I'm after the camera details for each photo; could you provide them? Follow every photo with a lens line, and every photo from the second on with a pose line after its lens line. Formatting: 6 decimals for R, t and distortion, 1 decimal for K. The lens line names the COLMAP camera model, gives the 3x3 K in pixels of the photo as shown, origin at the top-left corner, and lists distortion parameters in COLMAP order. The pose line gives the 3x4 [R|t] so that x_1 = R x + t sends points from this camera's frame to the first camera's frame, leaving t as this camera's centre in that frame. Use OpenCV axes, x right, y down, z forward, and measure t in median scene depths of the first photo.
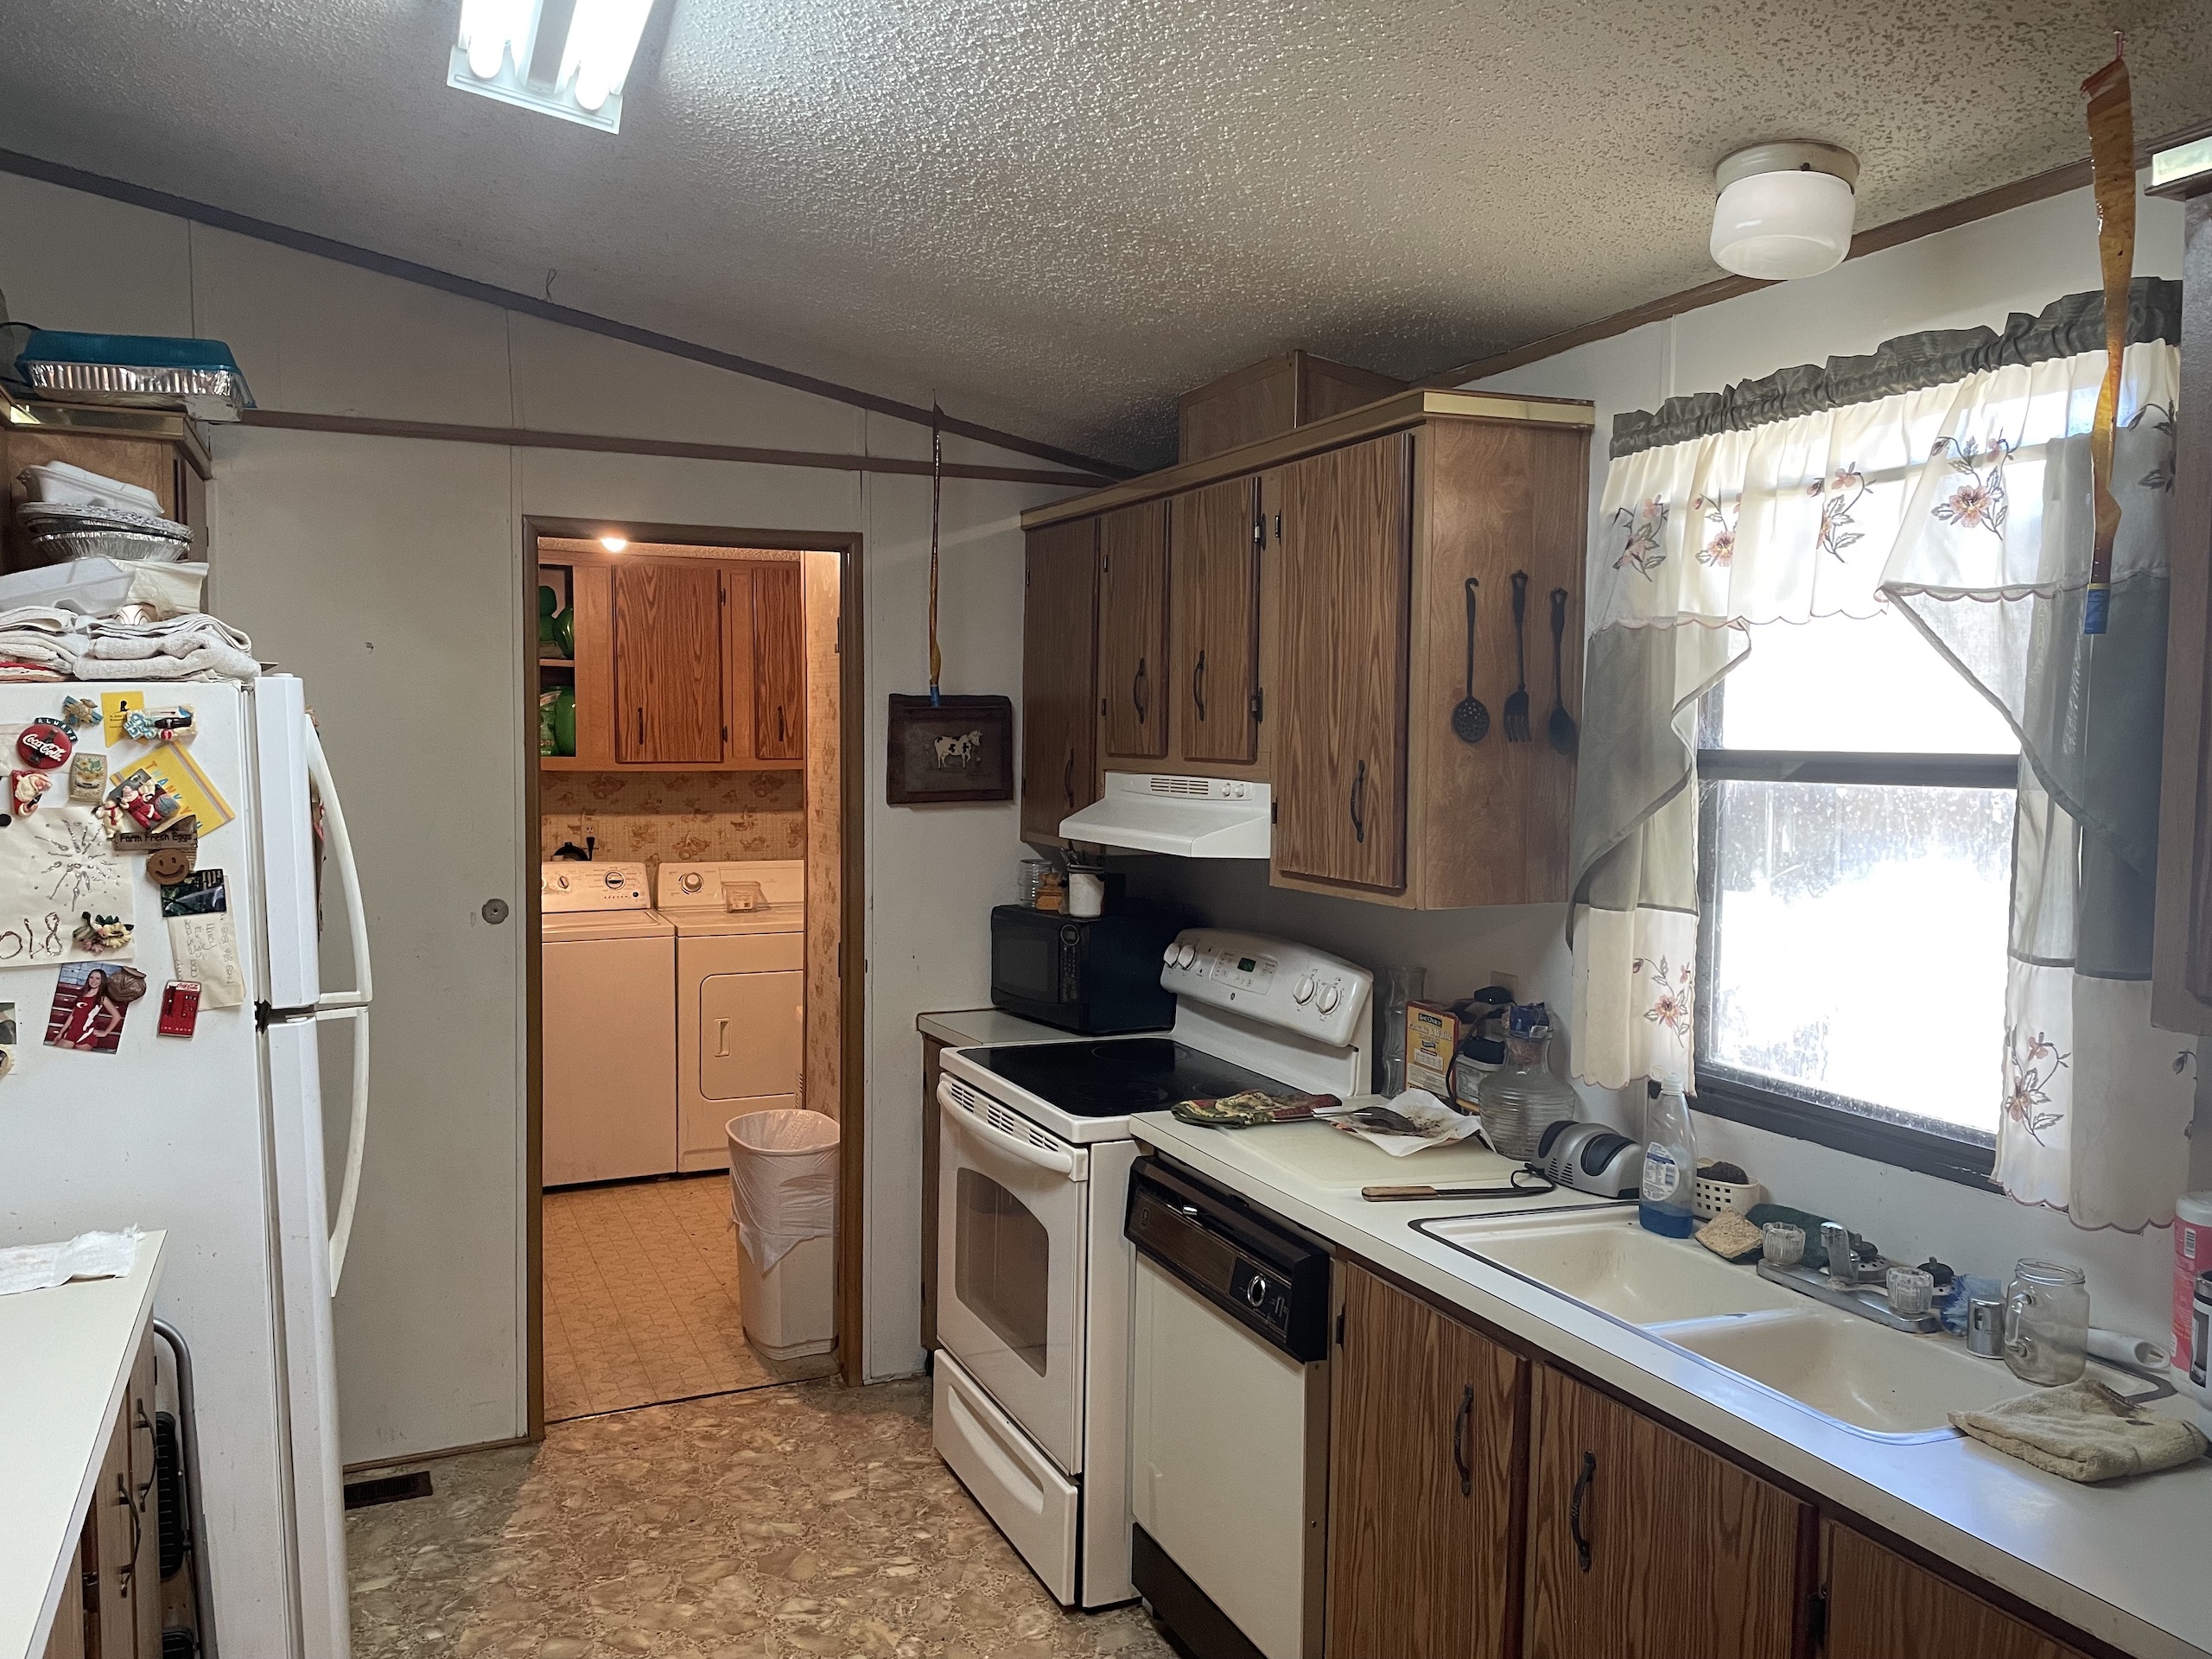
lens RADIAL K [[1666.3, 0, 1112.3], [0, 1666.3, 841.0], [0, 0, 1]] dist [0.063129, 0.000789]
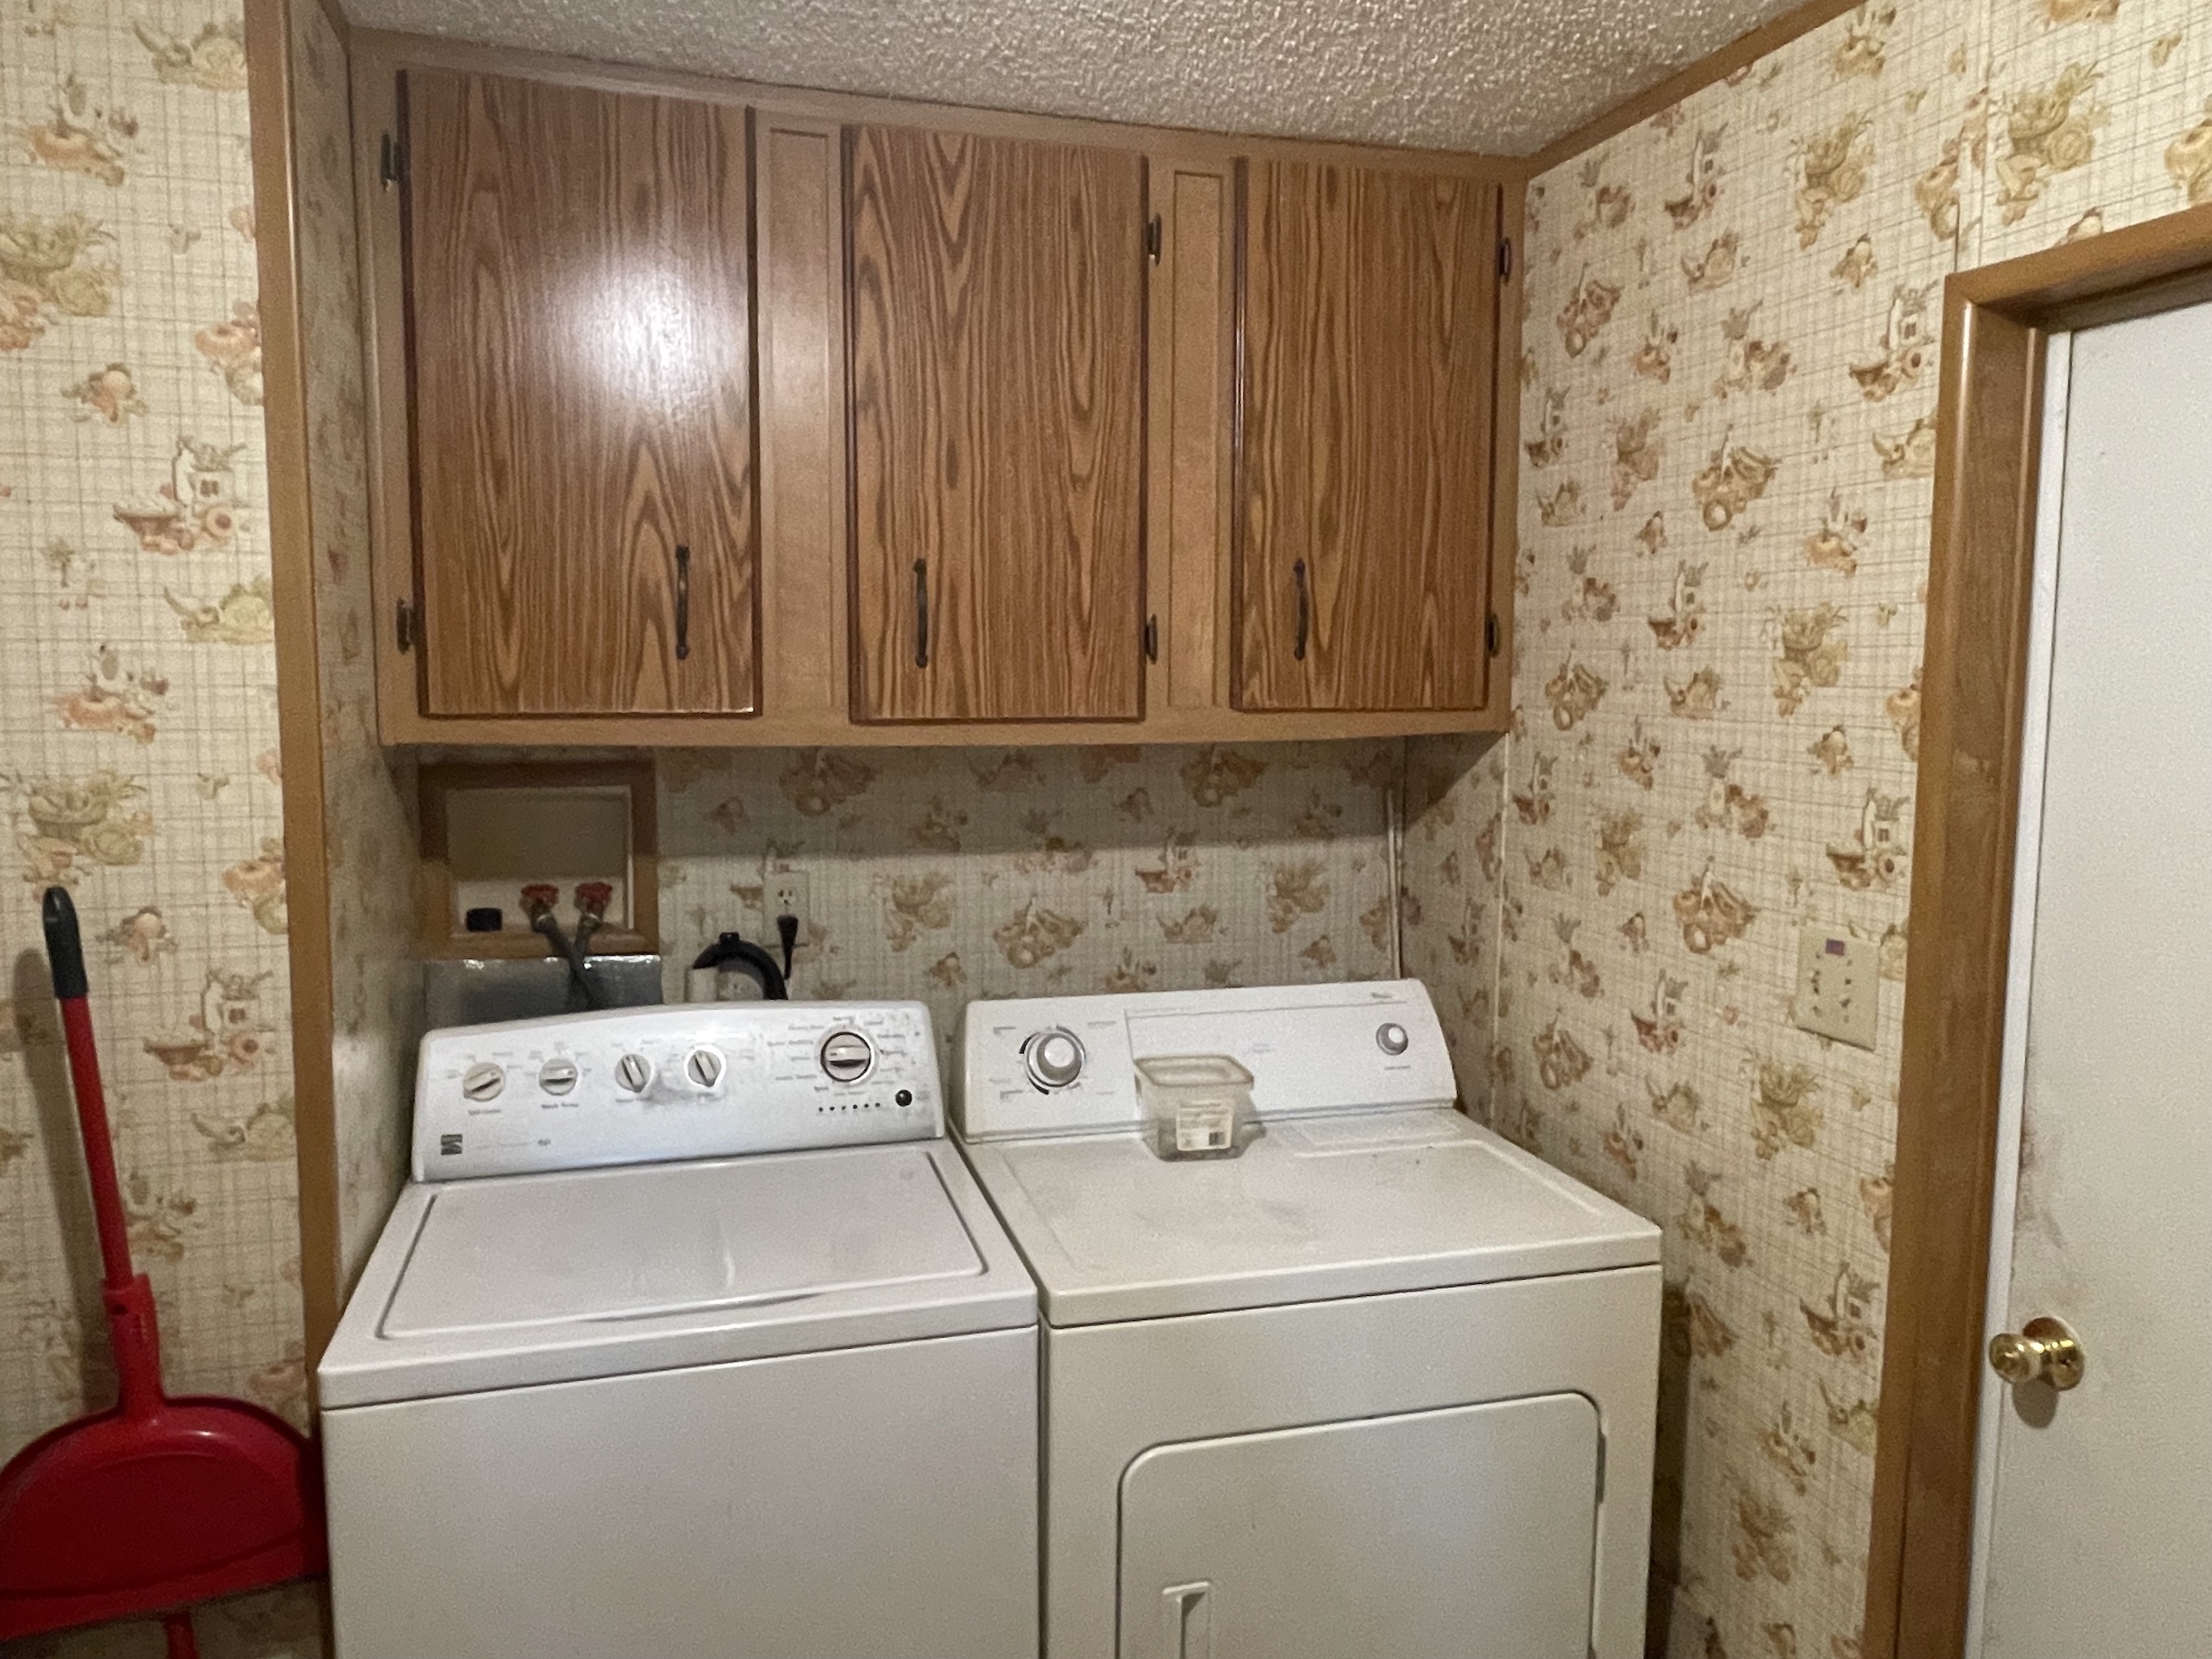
lens RADIAL K [[1572.2, 0, 1101.5], [0, 1572.2, 826.7], [0, 0, 1]] dist [-0.006096, -0.000536]
pose [[0.990248, 0.013037, -0.138705, -0.193579], [-0.008549, 0.999422, 0.032908, -0.035084], [0.139054, -0.031401, 0.989787, 0.664653]]
